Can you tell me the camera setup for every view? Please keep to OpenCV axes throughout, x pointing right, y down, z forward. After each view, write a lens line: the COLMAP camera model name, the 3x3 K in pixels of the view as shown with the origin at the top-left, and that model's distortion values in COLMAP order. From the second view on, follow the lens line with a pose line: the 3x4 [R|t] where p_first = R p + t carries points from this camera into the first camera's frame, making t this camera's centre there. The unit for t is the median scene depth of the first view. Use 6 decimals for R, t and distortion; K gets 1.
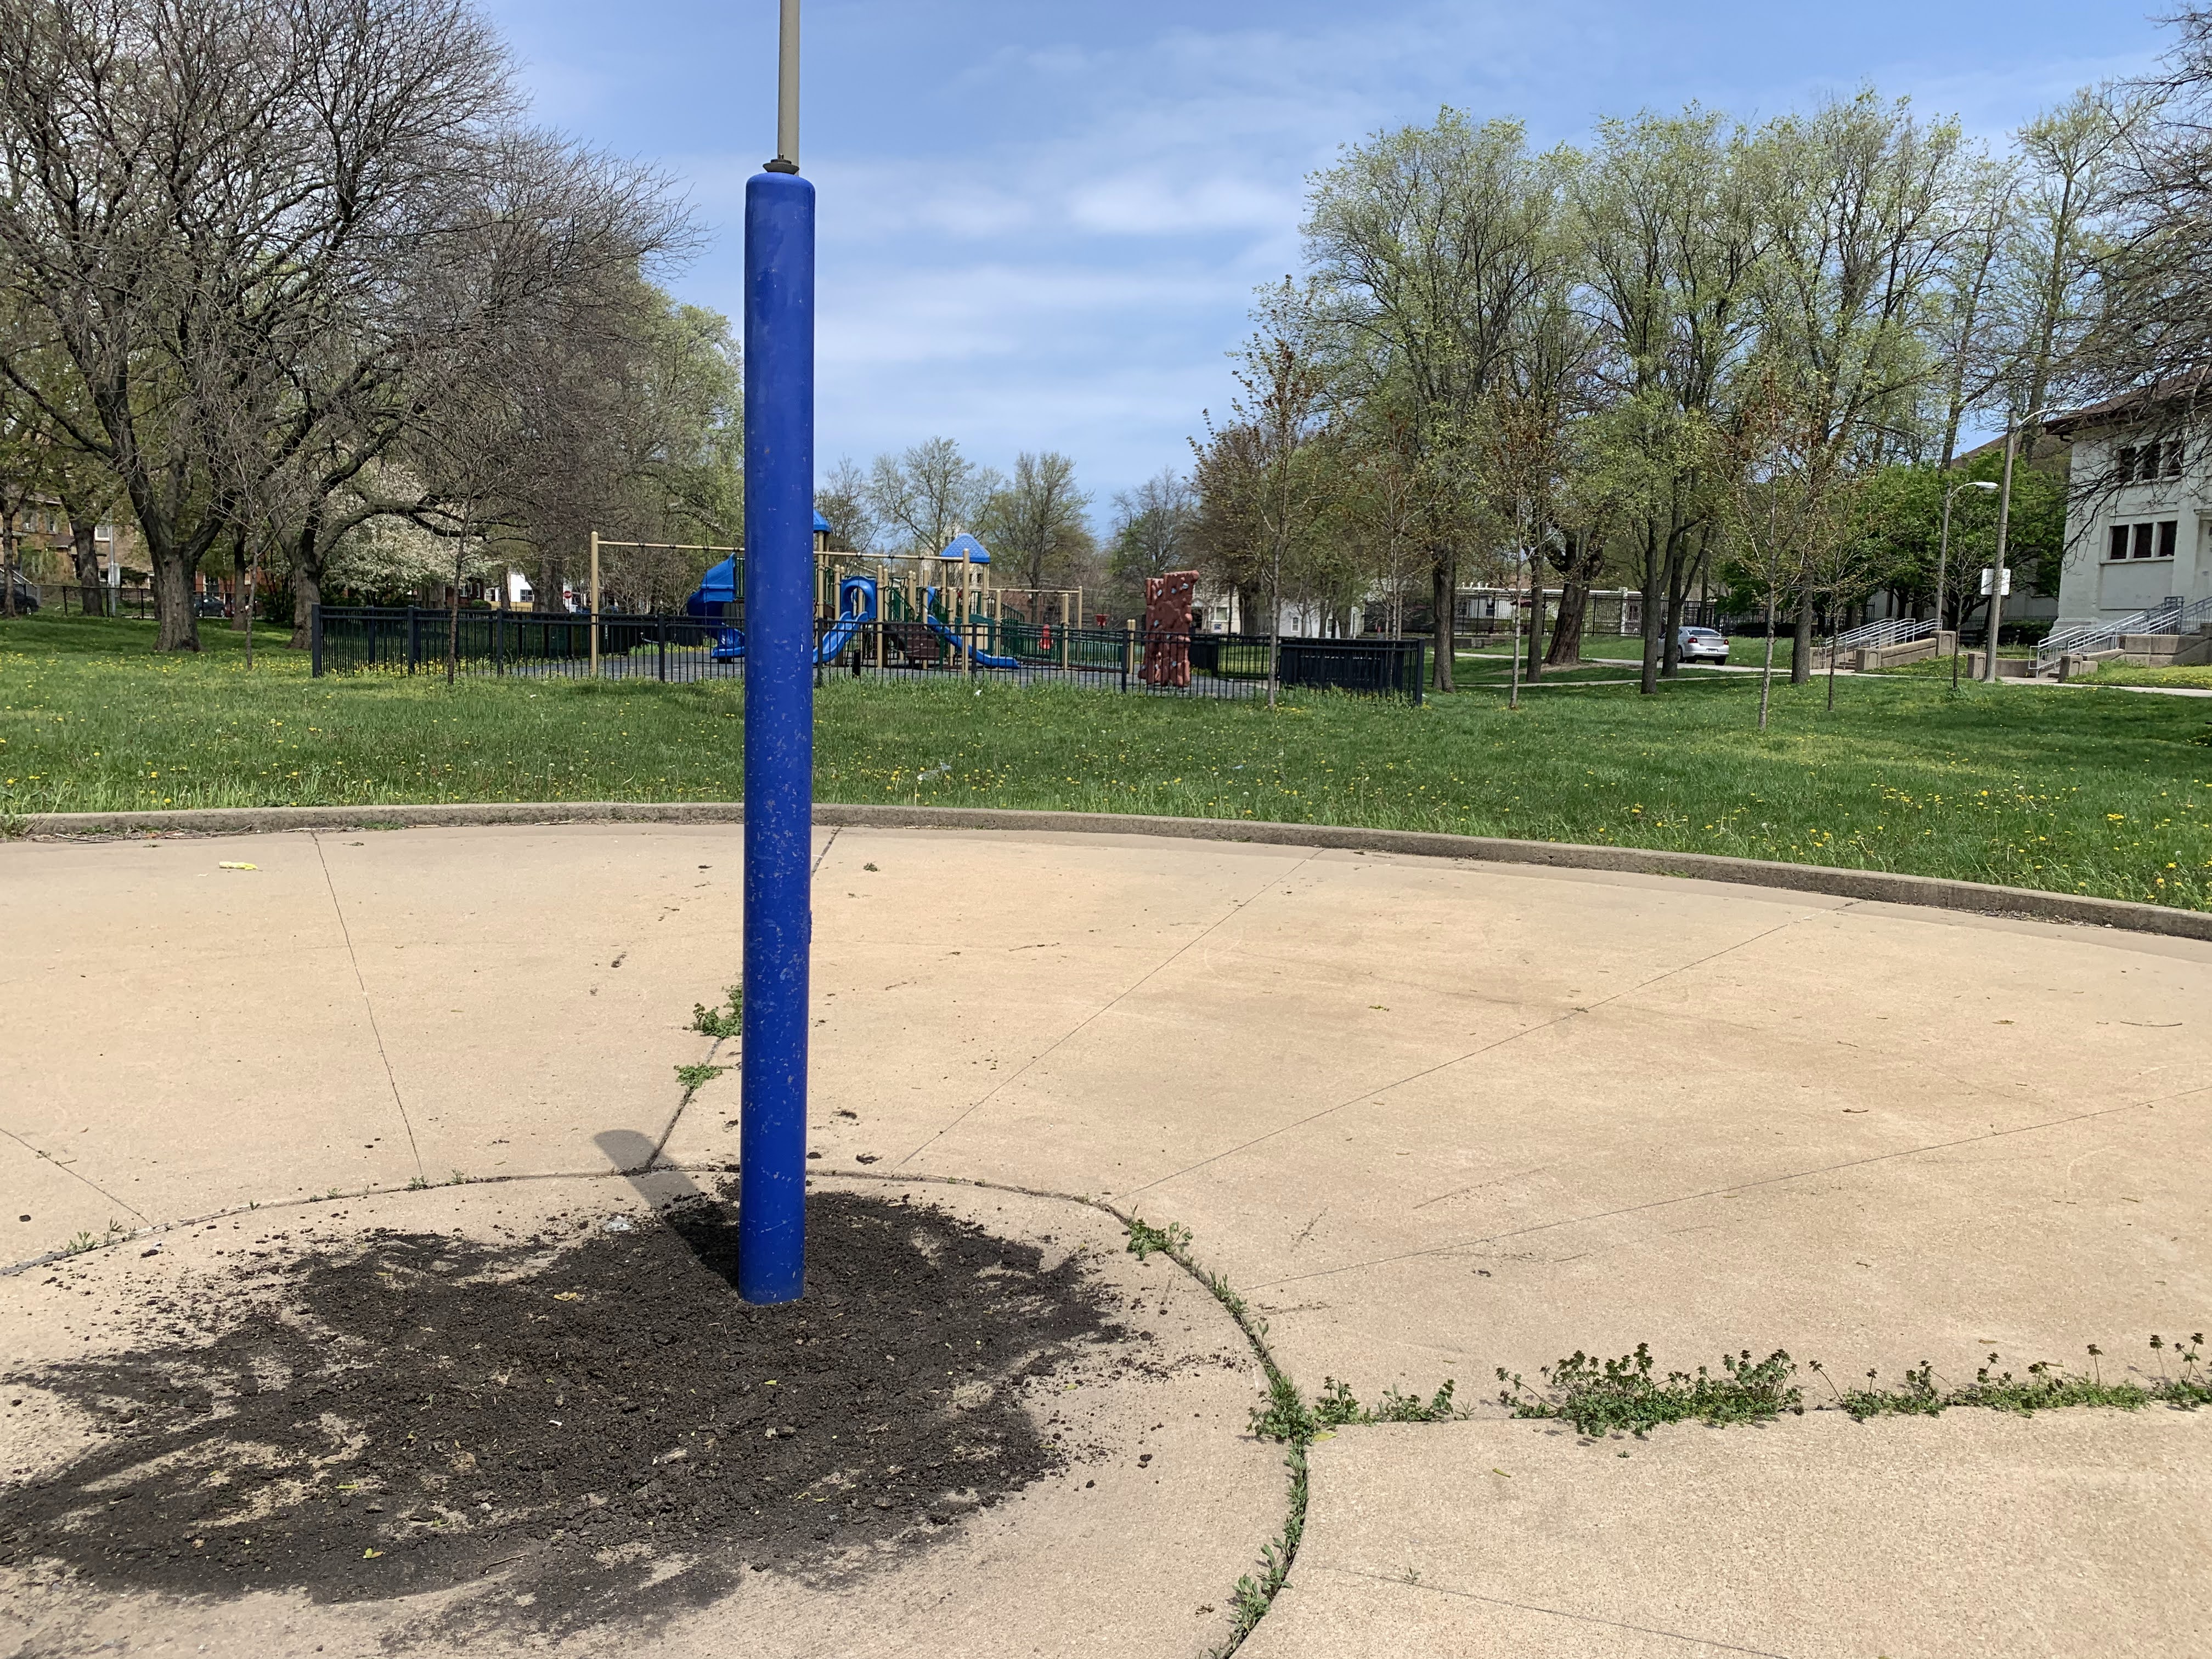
lens RADIAL K [[1652.0, 0, 1099.8], [0, 1652.0, 829.2], [0, 0, 1]] dist [0.024631, -0.023846]
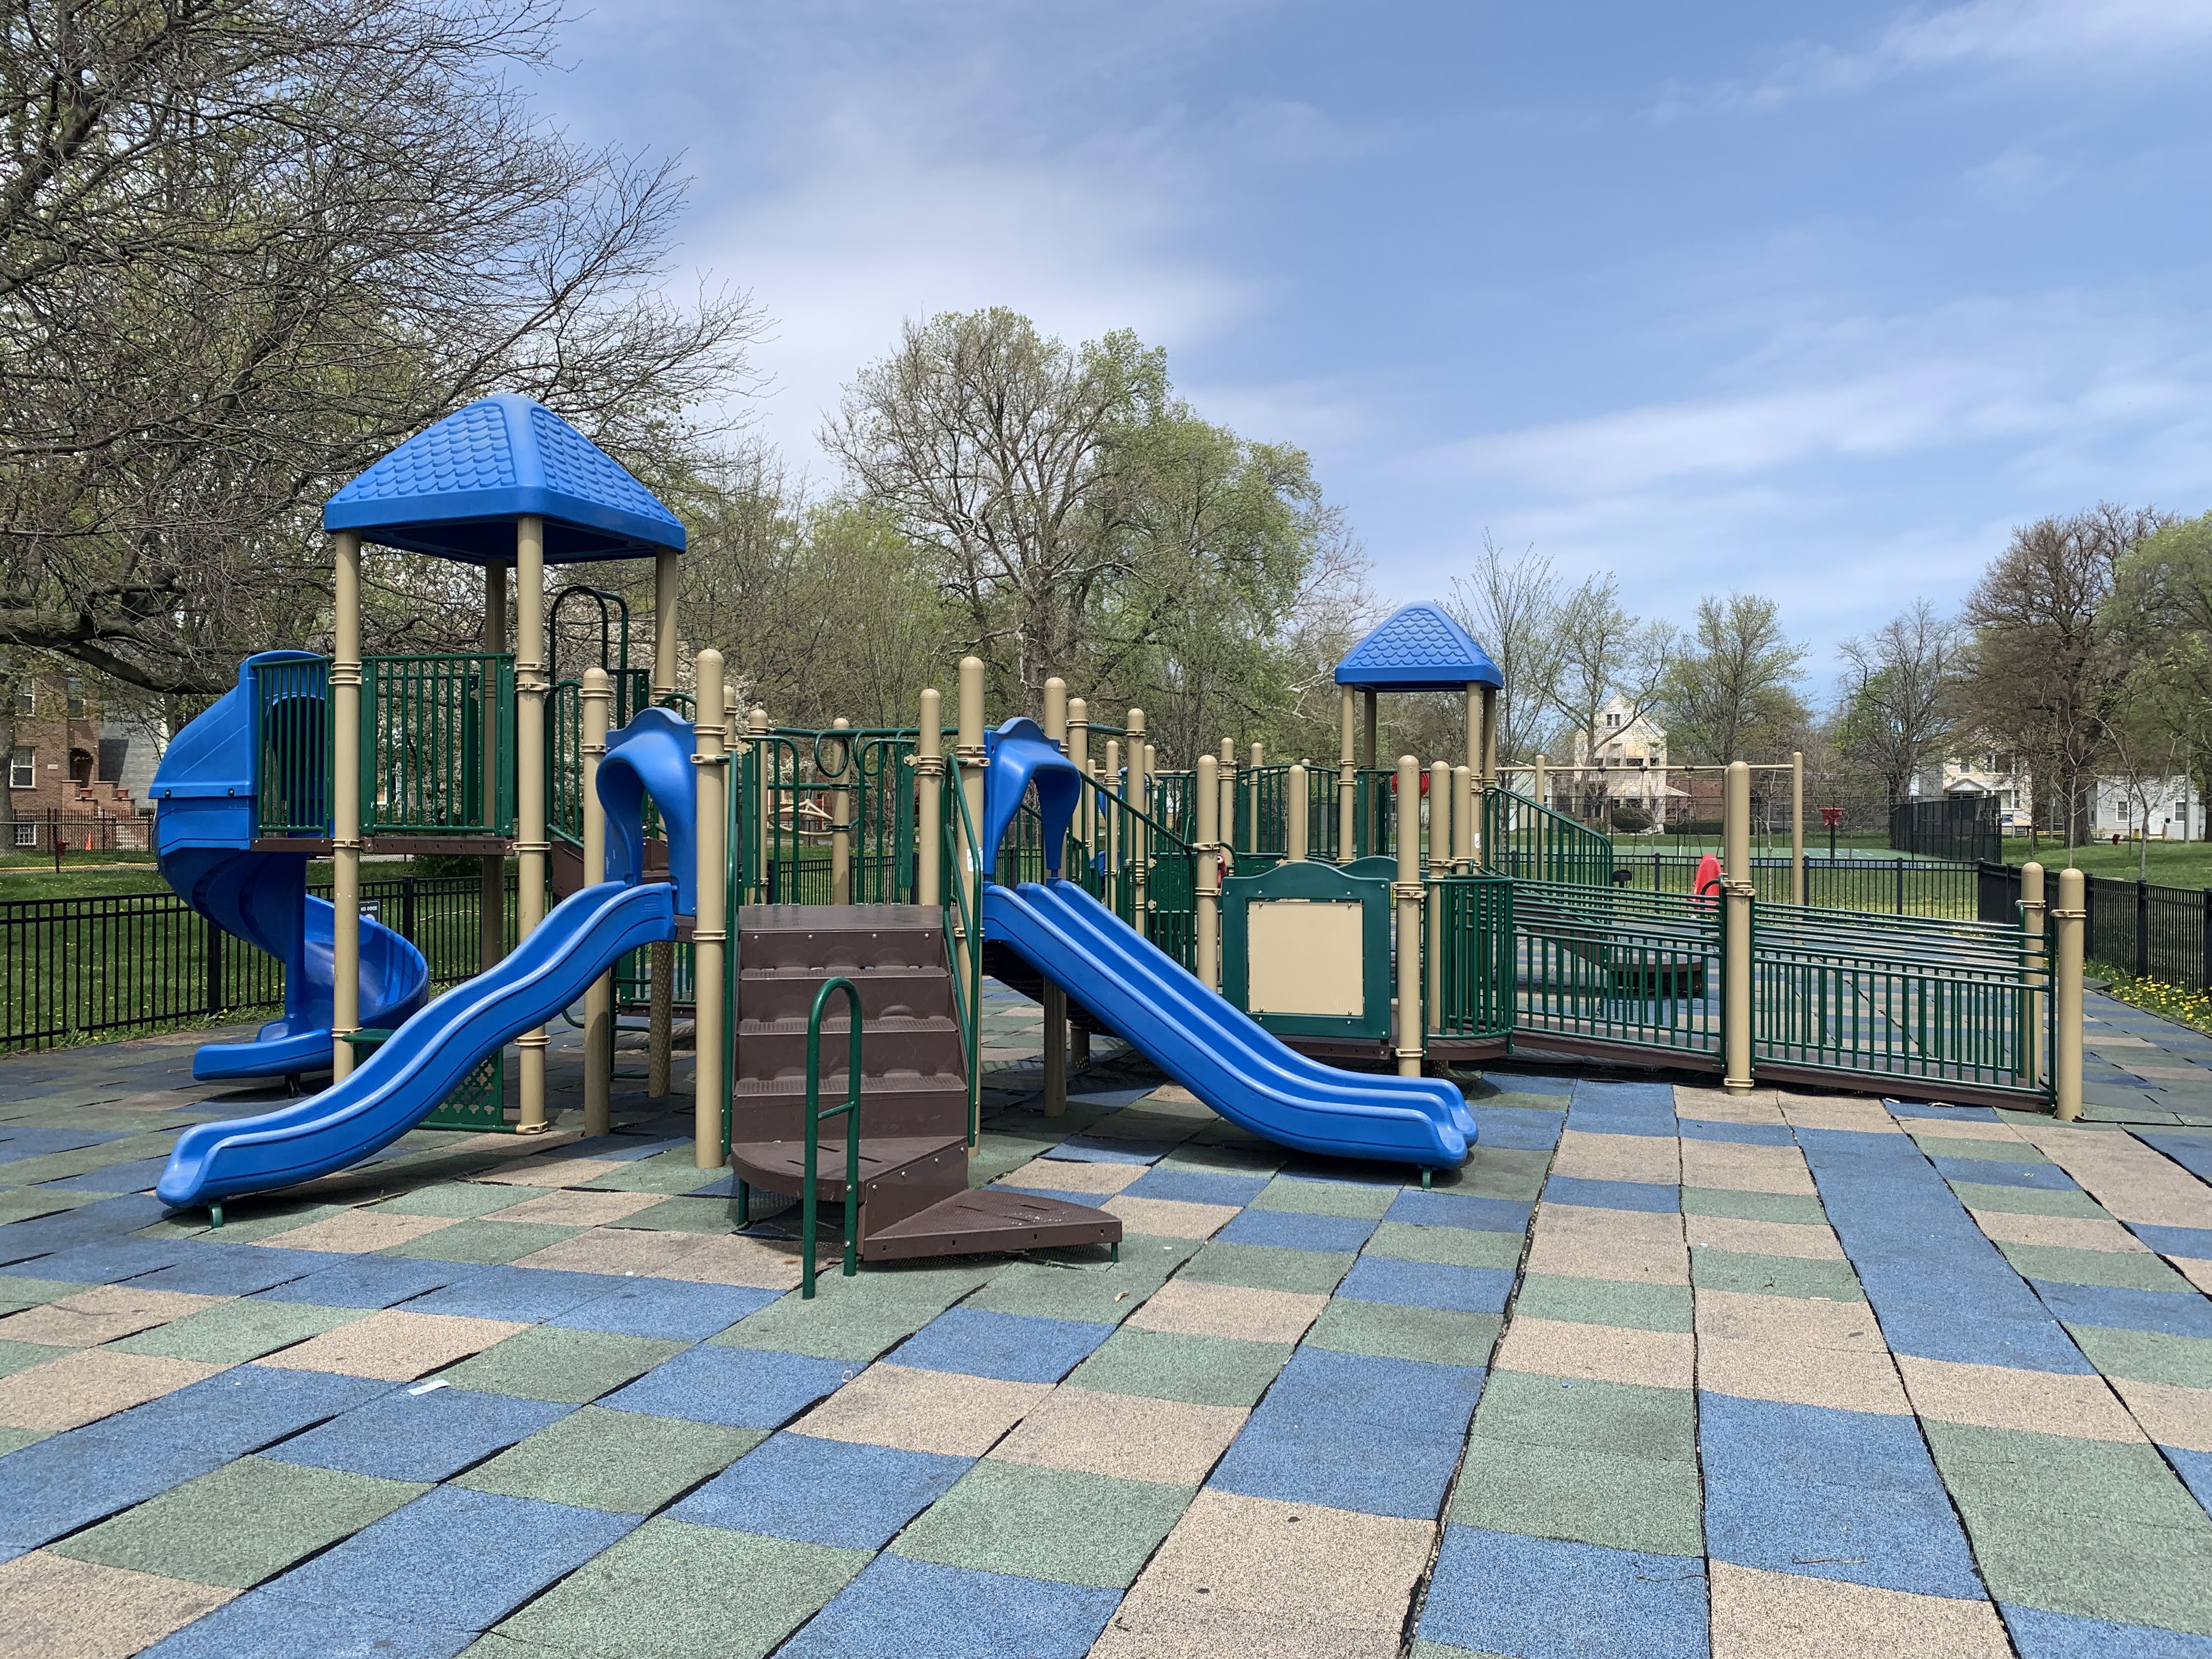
lens RADIAL K [[1652.0, 0, 1106.1], [0, 1652.0, 815.6], [0, 0, 1]] dist [0.024631, -0.023846]
pose [[0.918839, -0.024382, -0.393879, -0.002223], [-0.023589, 0.992911, -0.116493, -0.032556], [0.393928, 0.116329, 0.911750, 0.205408]]
